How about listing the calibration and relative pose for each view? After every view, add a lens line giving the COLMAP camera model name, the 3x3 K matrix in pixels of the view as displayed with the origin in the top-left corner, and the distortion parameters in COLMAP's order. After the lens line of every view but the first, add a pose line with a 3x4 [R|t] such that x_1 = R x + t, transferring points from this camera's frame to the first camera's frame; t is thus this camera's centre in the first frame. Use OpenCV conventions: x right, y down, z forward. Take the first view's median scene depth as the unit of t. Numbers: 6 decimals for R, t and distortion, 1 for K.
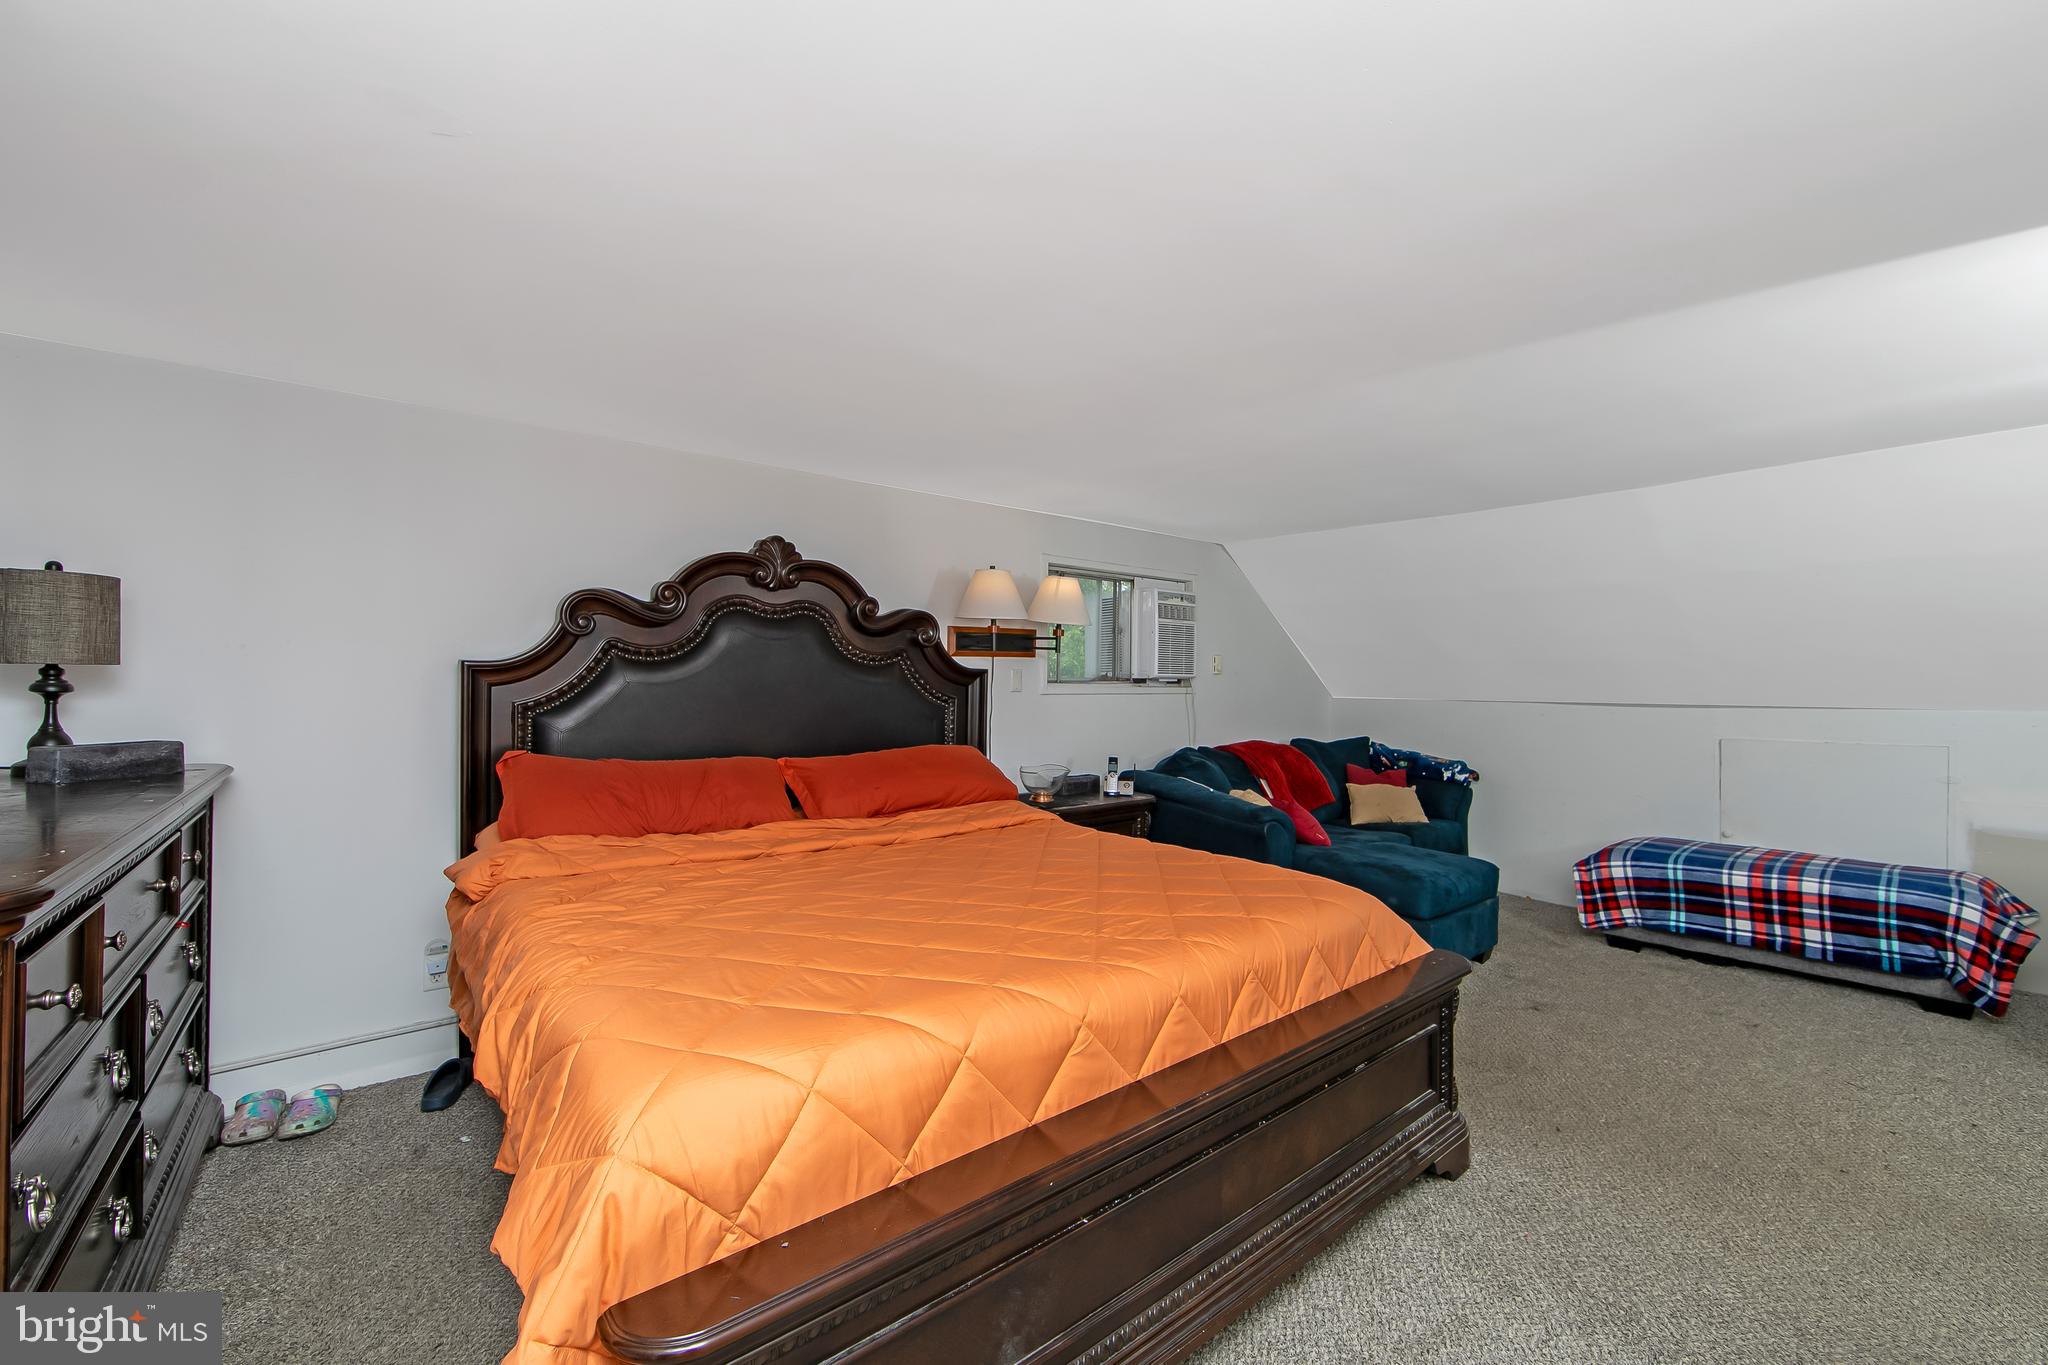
lens RADIAL K [[816.3, 0, 1017.4], [0, 816.3, 682.4], [0, 0, 1]] dist [-0.003328, 0.000166]
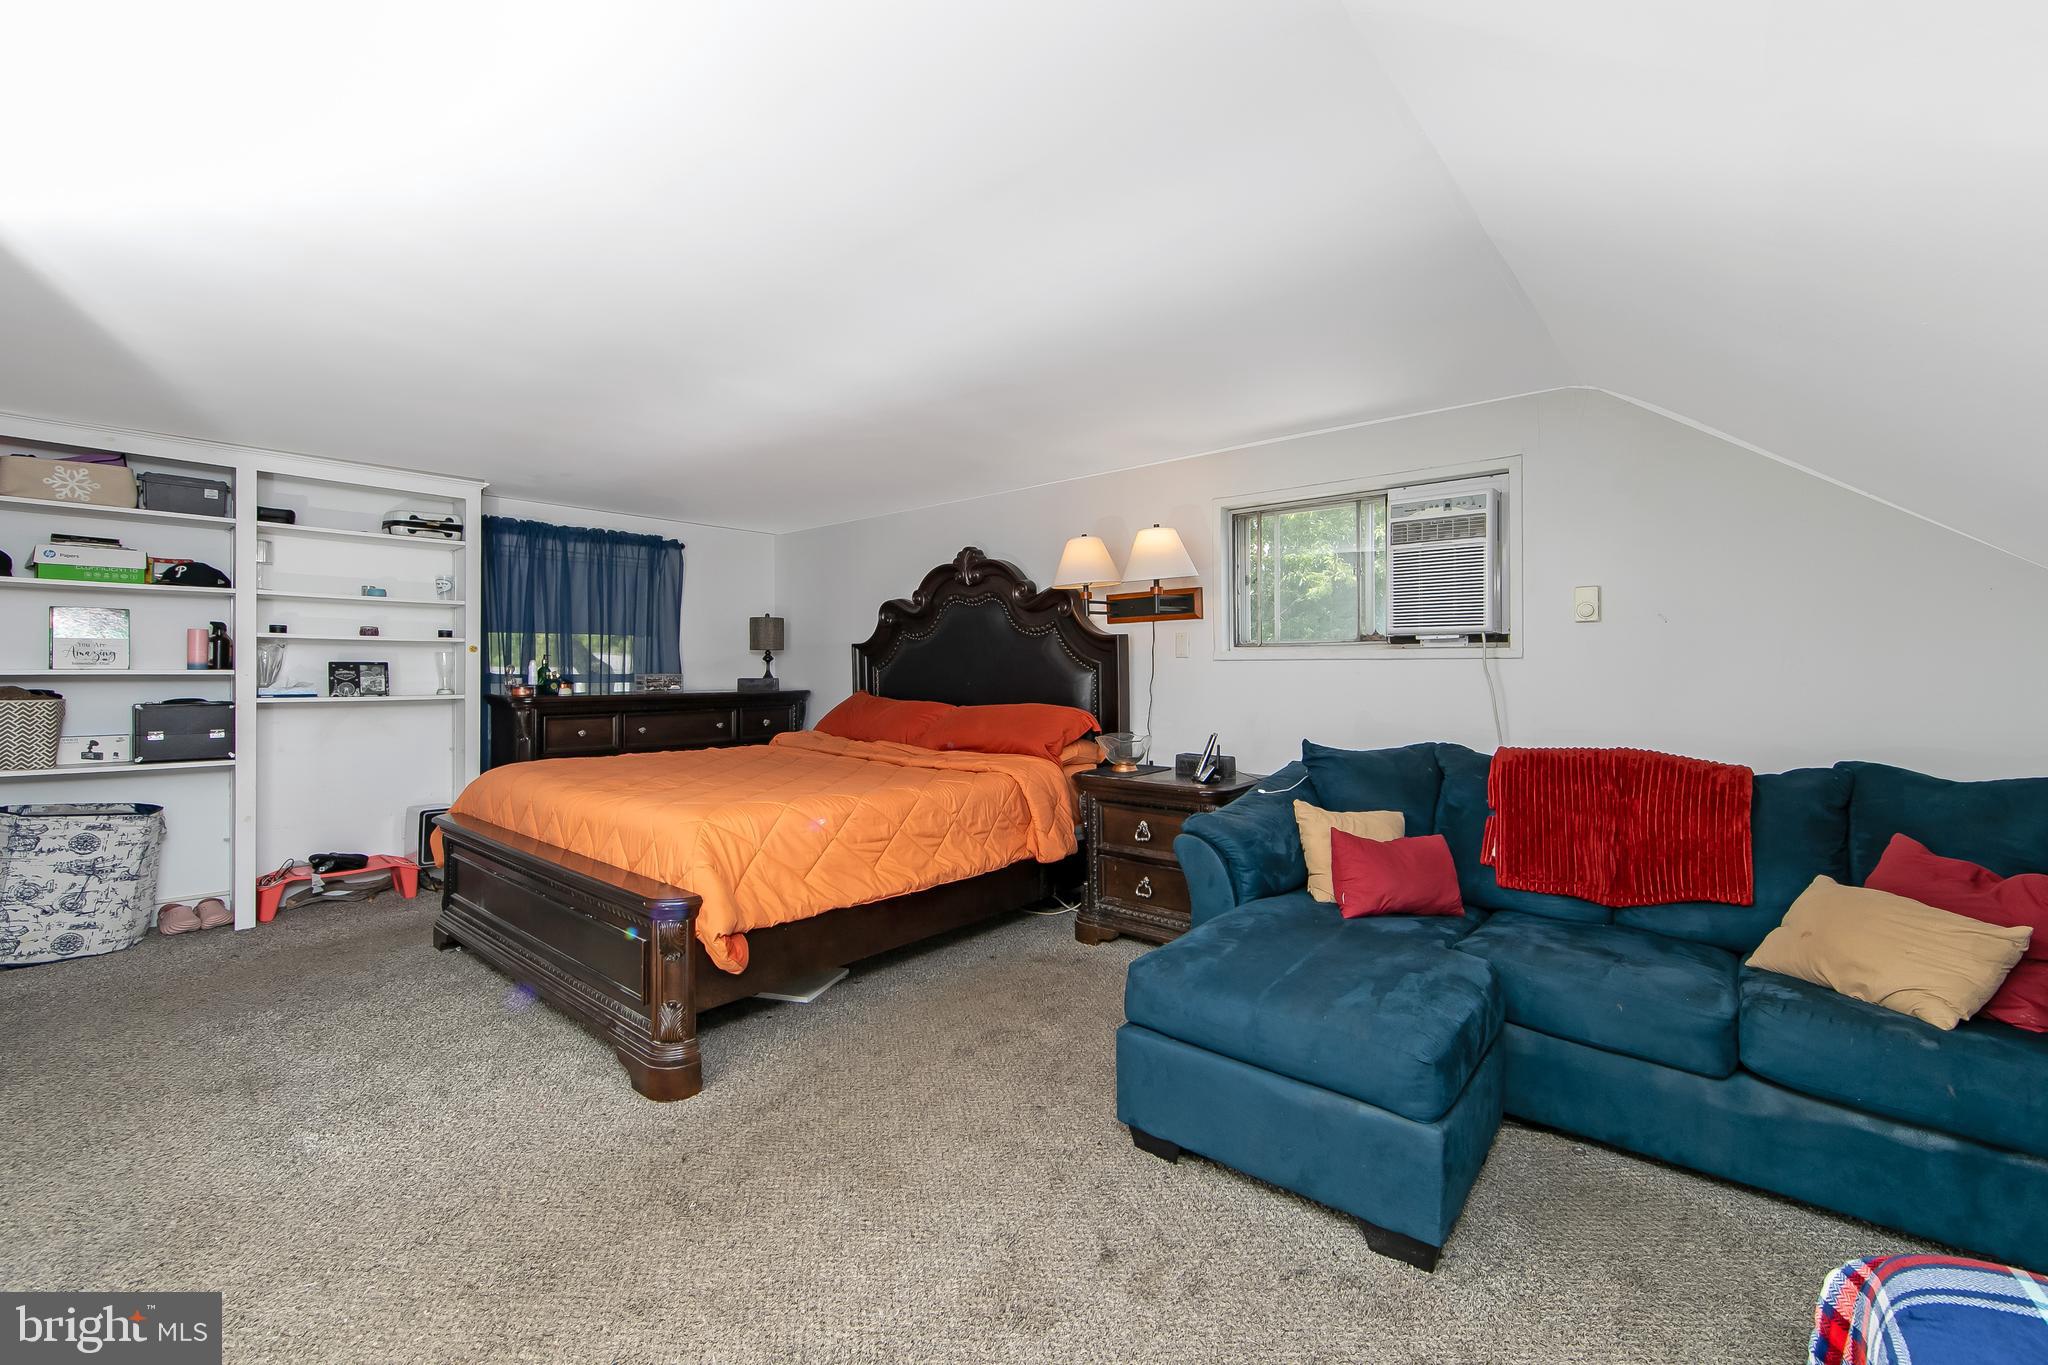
lens RADIAL K [[816.3, 0, 1049.9], [0, 816.3, 670.0], [0, 0, 1]] dist [-0.003328, 0.000166]
pose [[0.212957, 0.003512, -0.977055, 0.916800], [0.010764, 0.999924, 0.005940, 0.020200], [0.977002, -0.011782, 0.212903, 0.694396]]
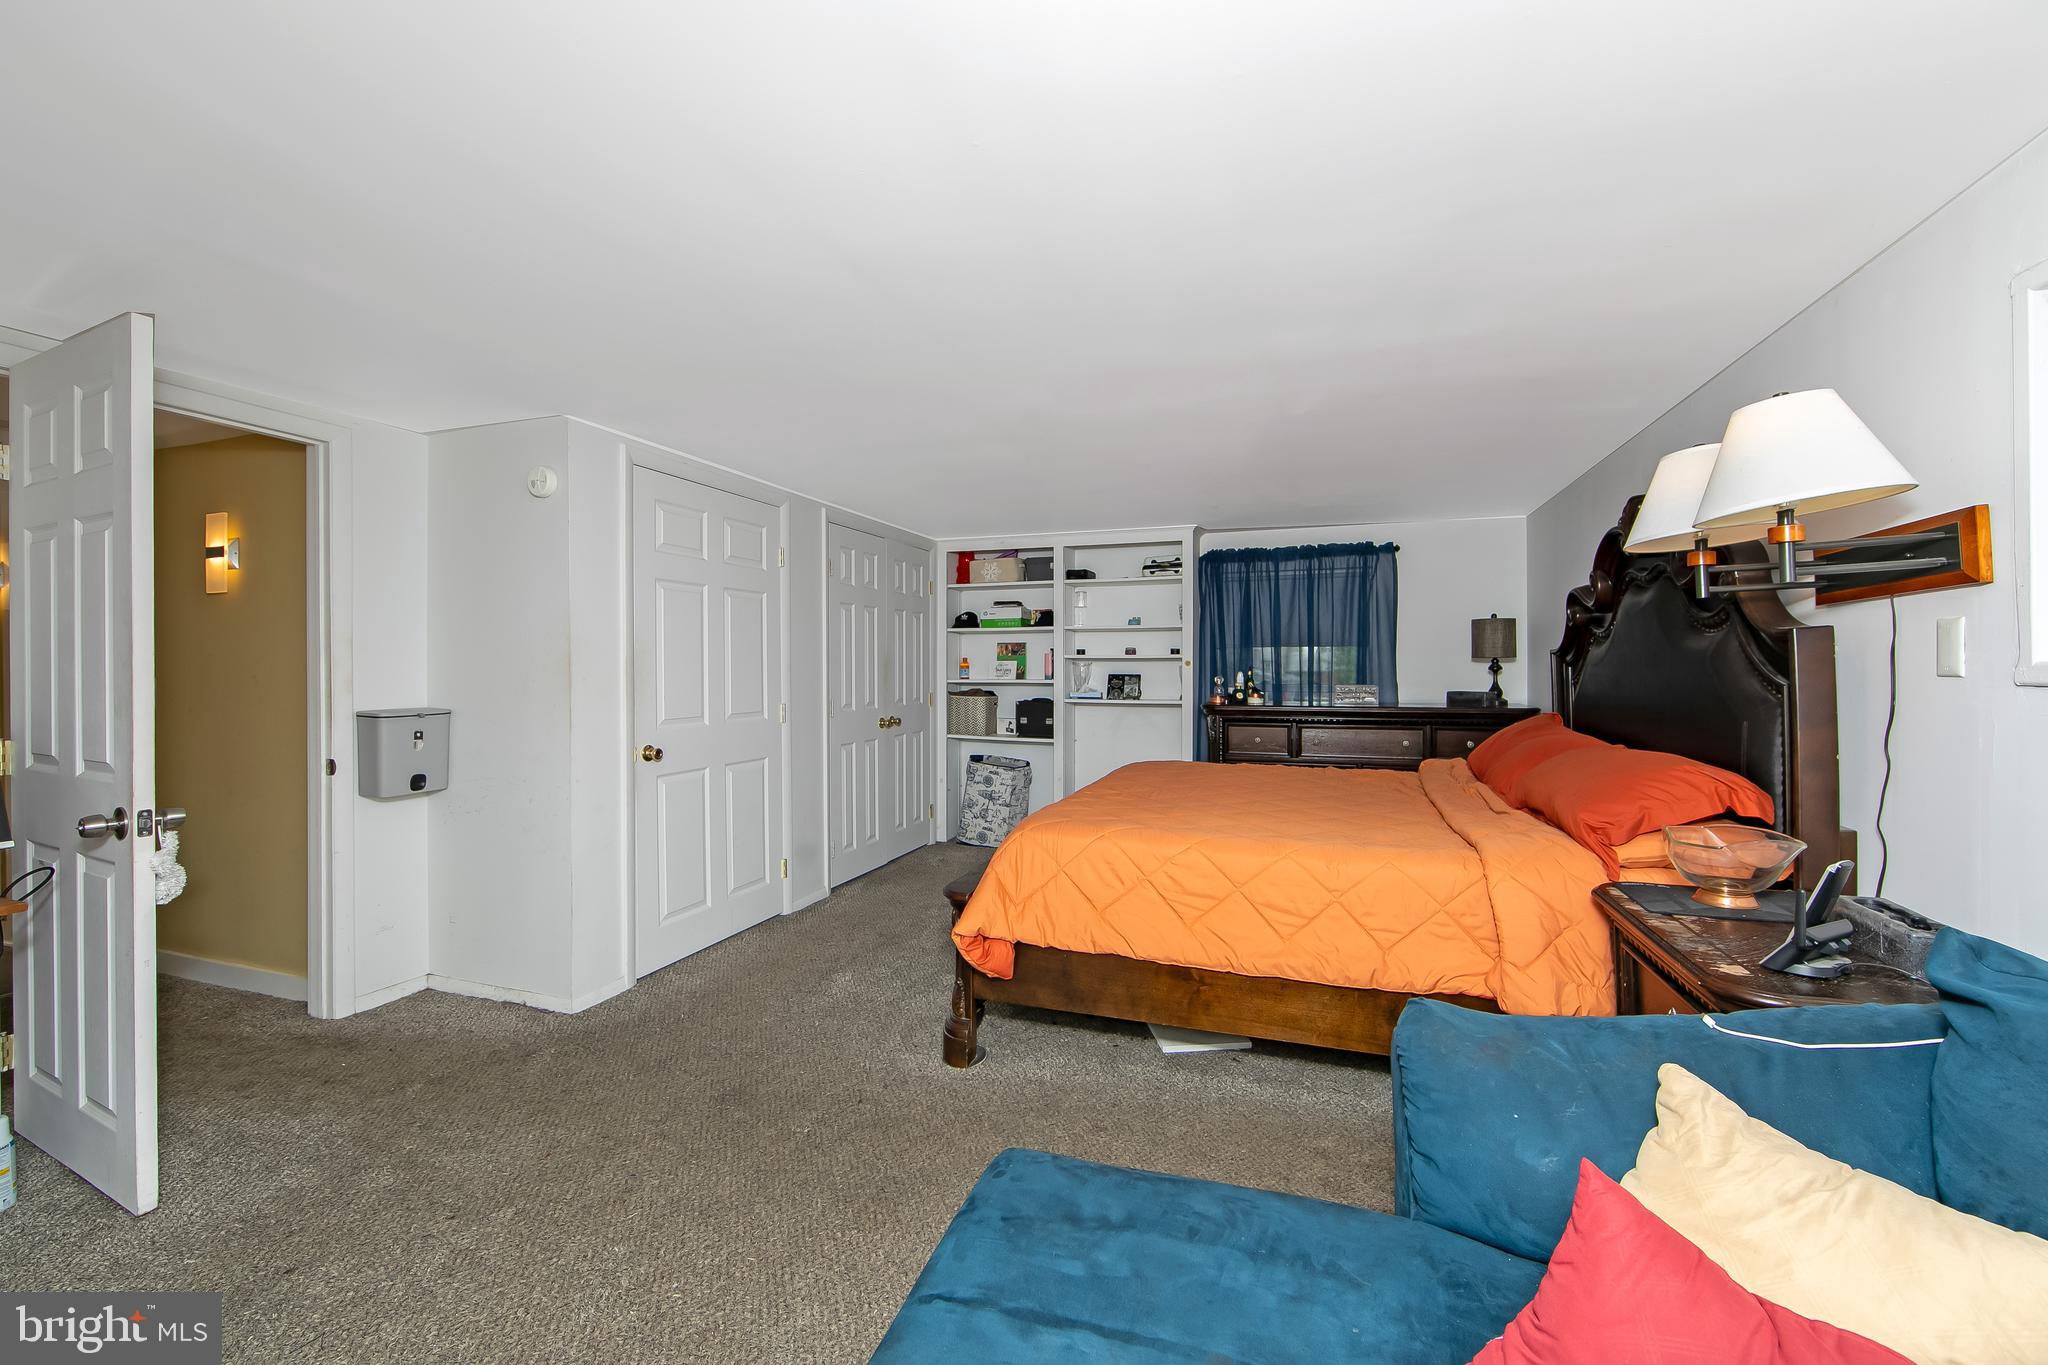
lens RADIAL K [[816.3, 0, 1034.1], [0, 816.3, 669.0], [0, 0, 1]] dist [-0.003328, 0.000166]
pose [[-0.836649, 0.002875, -0.547732, 0.616643], [0.008566, 0.999933, -0.007837, 0.007338], [0.547672, -0.011249, -0.836617, 1.147047]]
